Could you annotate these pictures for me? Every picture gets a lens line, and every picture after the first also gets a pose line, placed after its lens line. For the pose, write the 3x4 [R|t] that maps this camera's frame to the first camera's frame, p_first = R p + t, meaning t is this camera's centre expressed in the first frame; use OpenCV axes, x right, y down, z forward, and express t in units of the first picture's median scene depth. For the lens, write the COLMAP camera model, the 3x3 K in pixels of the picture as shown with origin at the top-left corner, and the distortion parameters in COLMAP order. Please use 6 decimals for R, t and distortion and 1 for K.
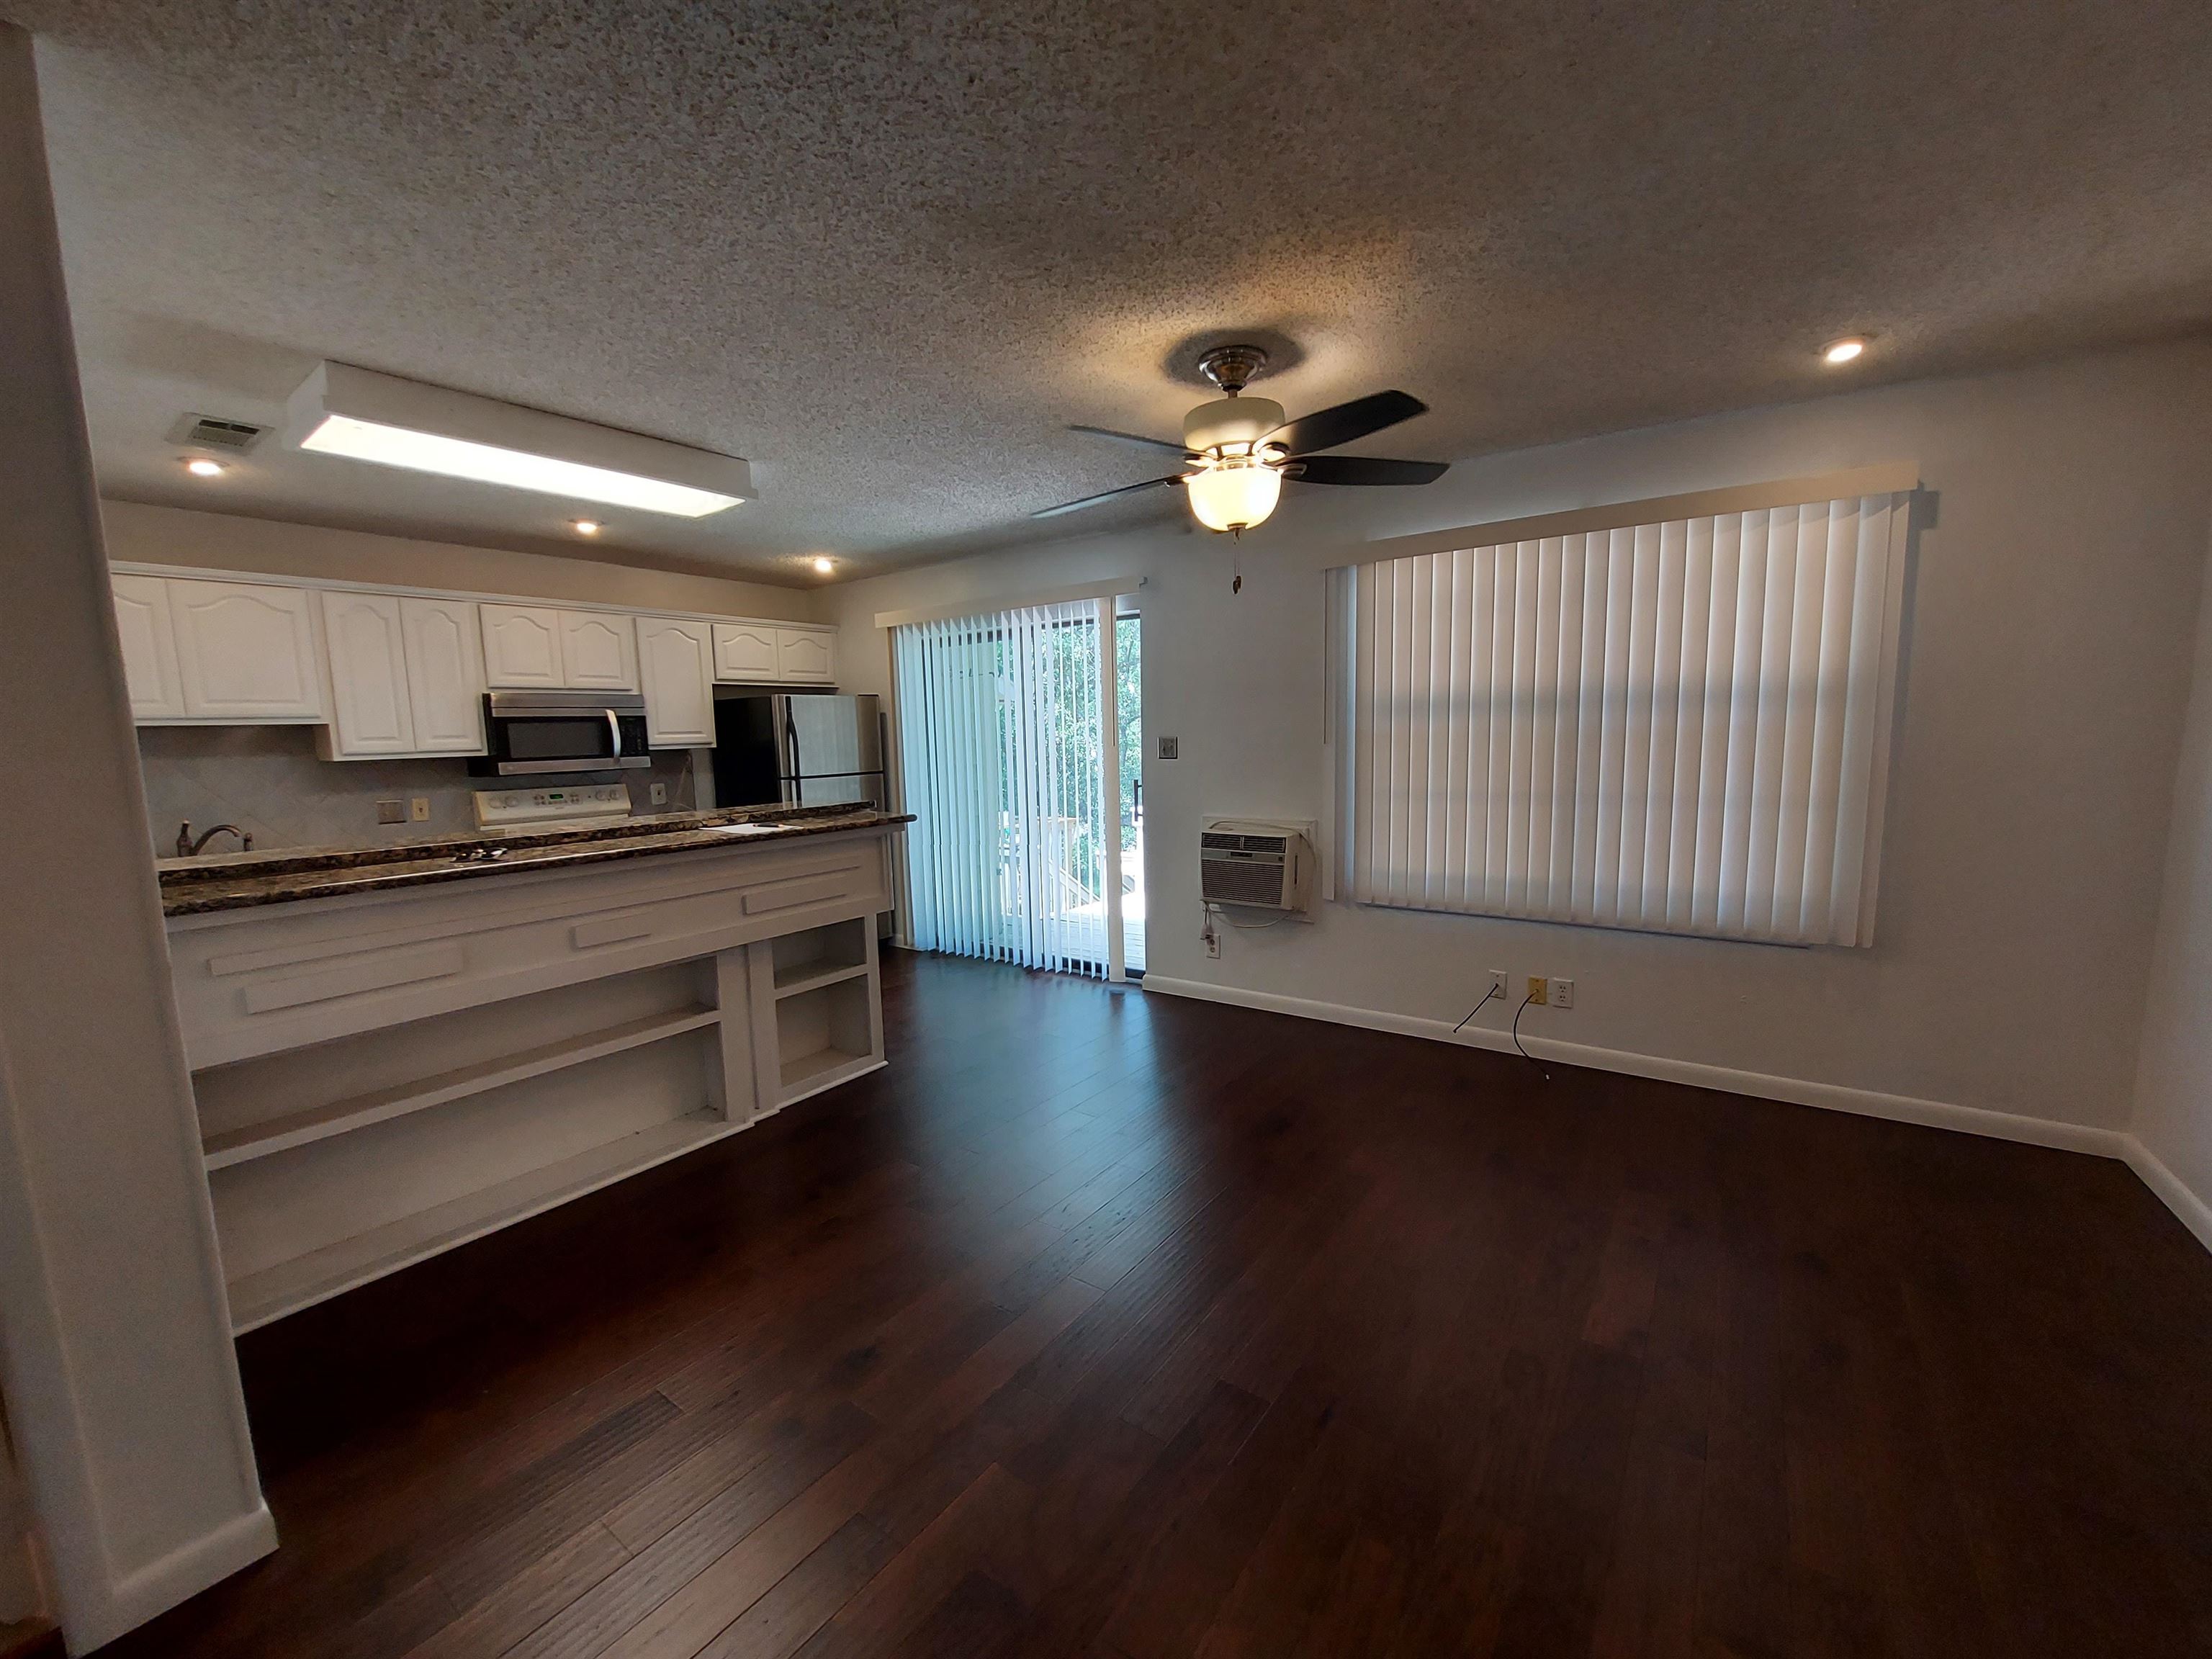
lens RADIAL K [[896.4, 0, 1094.2], [0, 896.4, 844.1], [0, 0, 1]] dist [-0.000957, -0.000608]
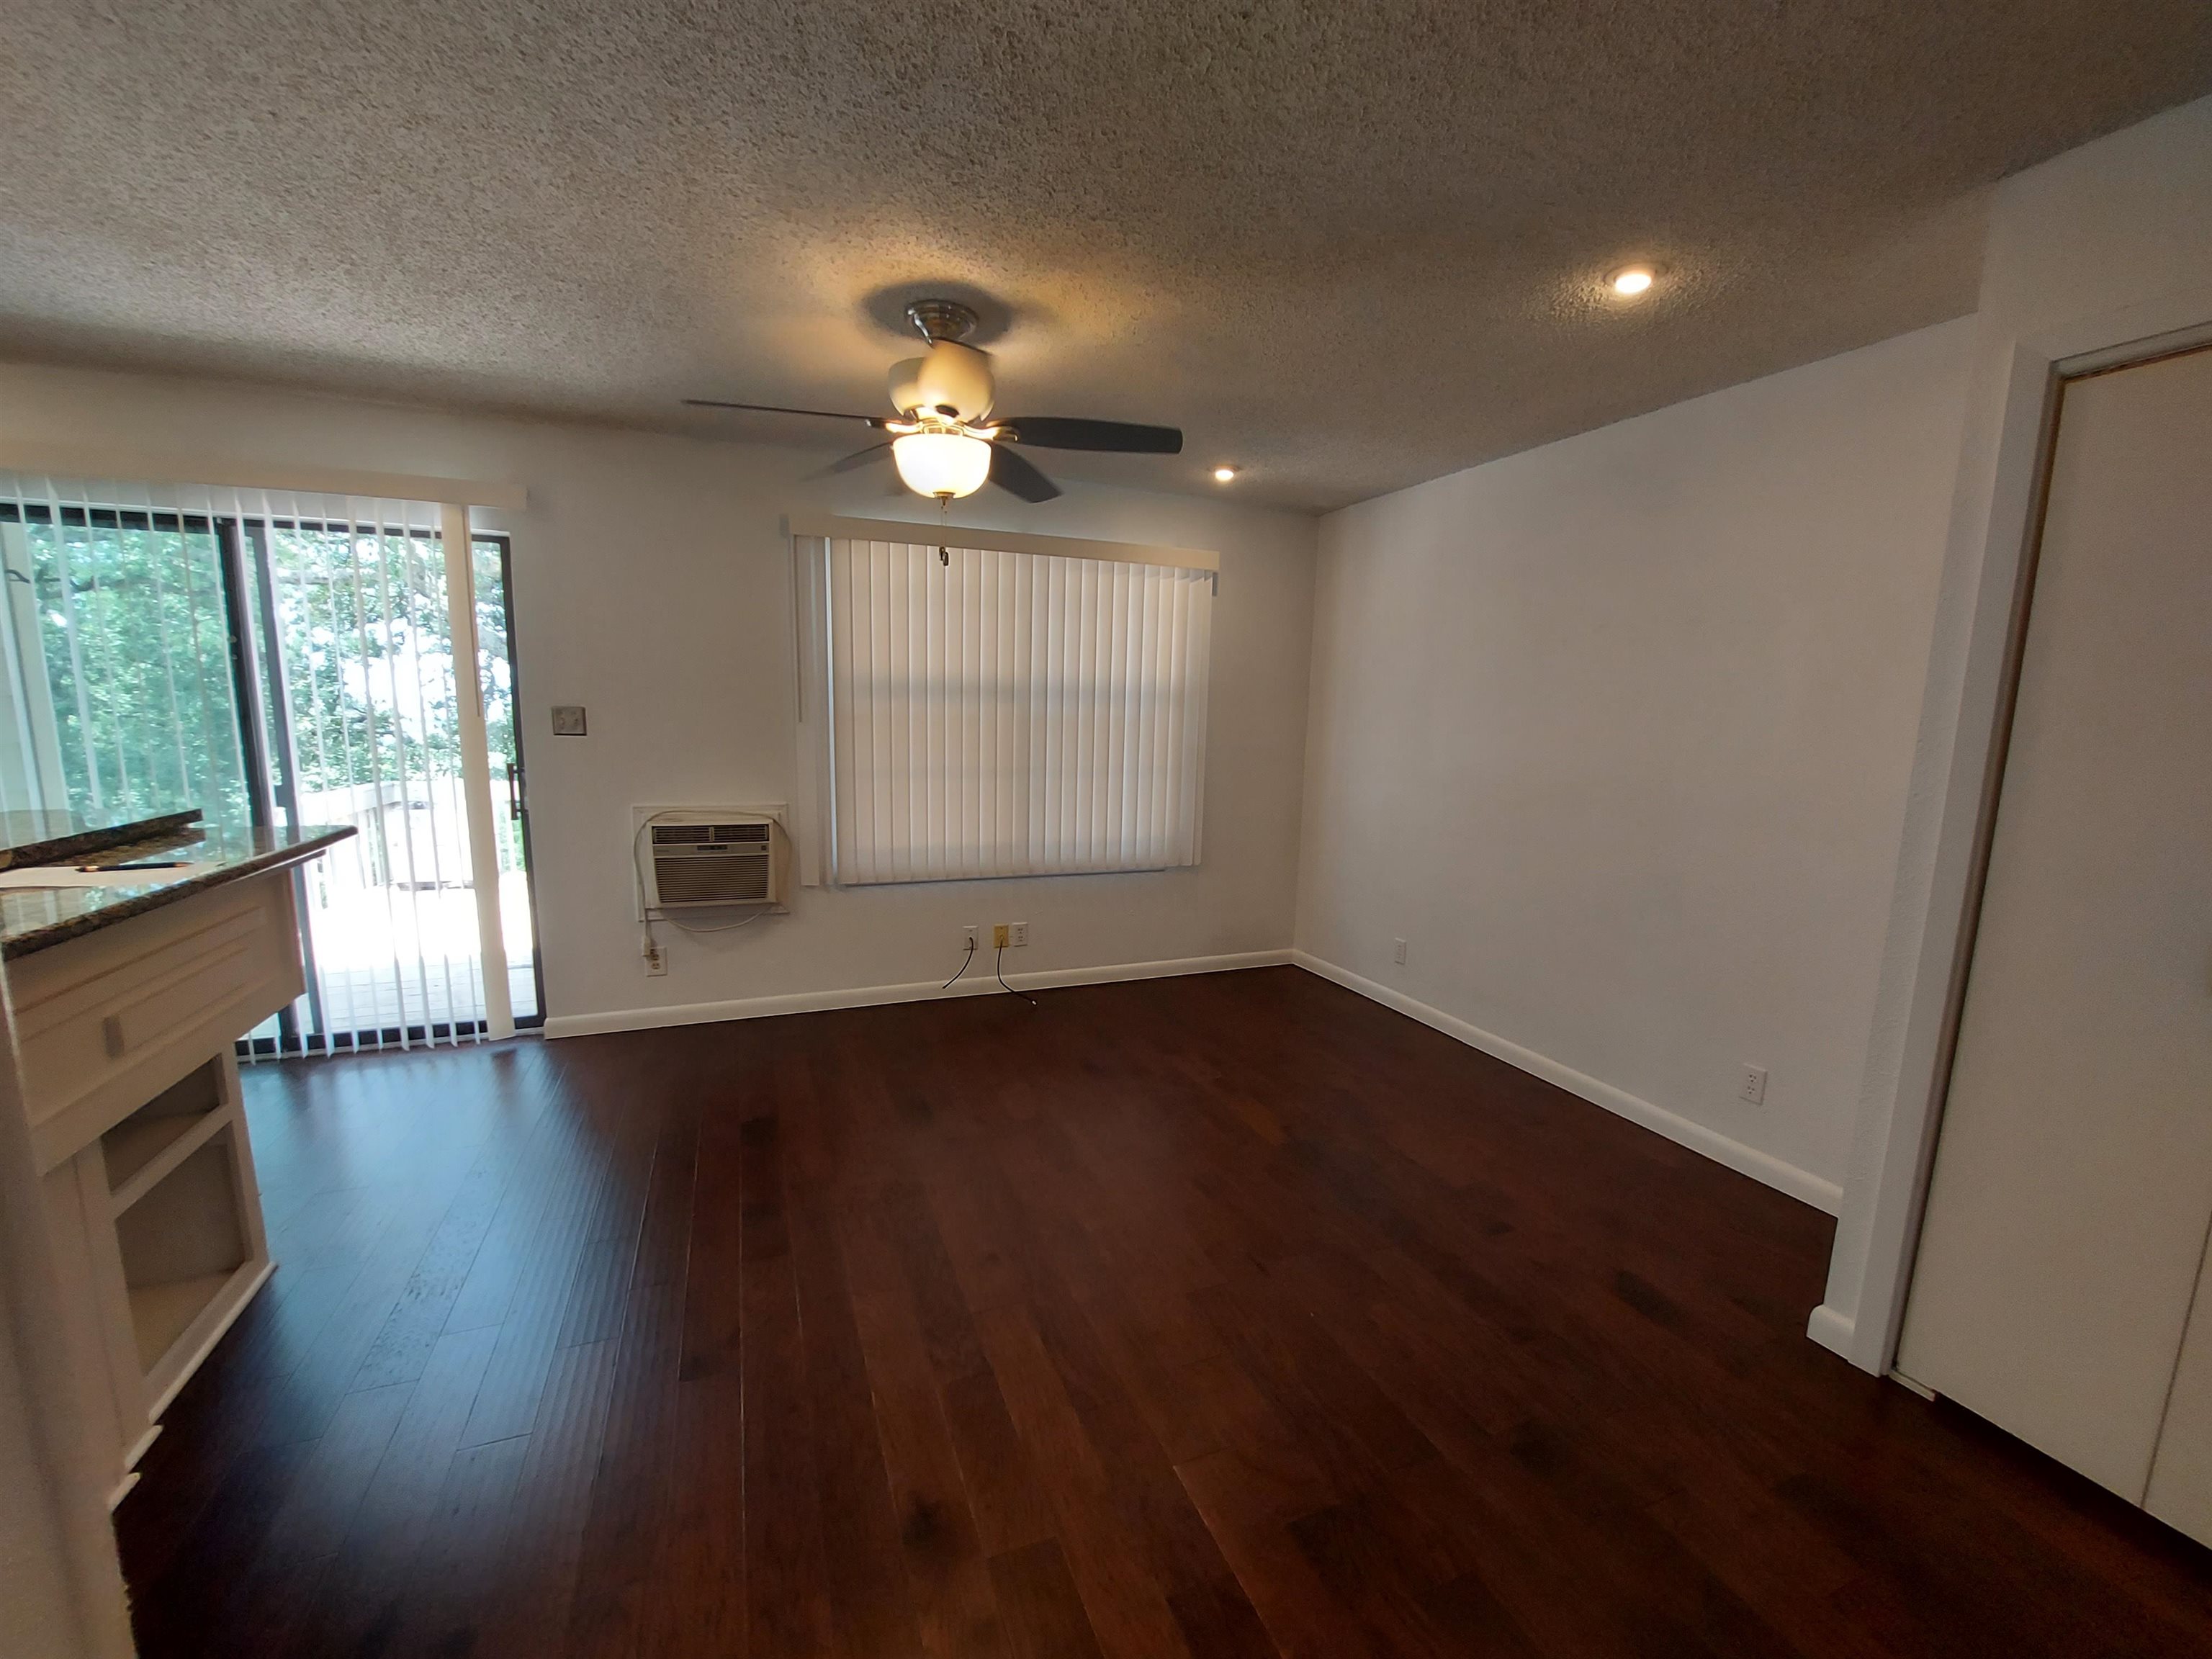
lens RADIAL K [[896.4, 0, 1094.2], [0, 896.4, 844.1], [0, 0, 1]] dist [-0.000957, -0.000608]
pose [[0.539504, -0.090452, 0.837110, -0.398392], [0.070160, 0.995585, 0.062358, -0.021990], [-0.839055, 0.025089, 0.543469, 0.242283]]
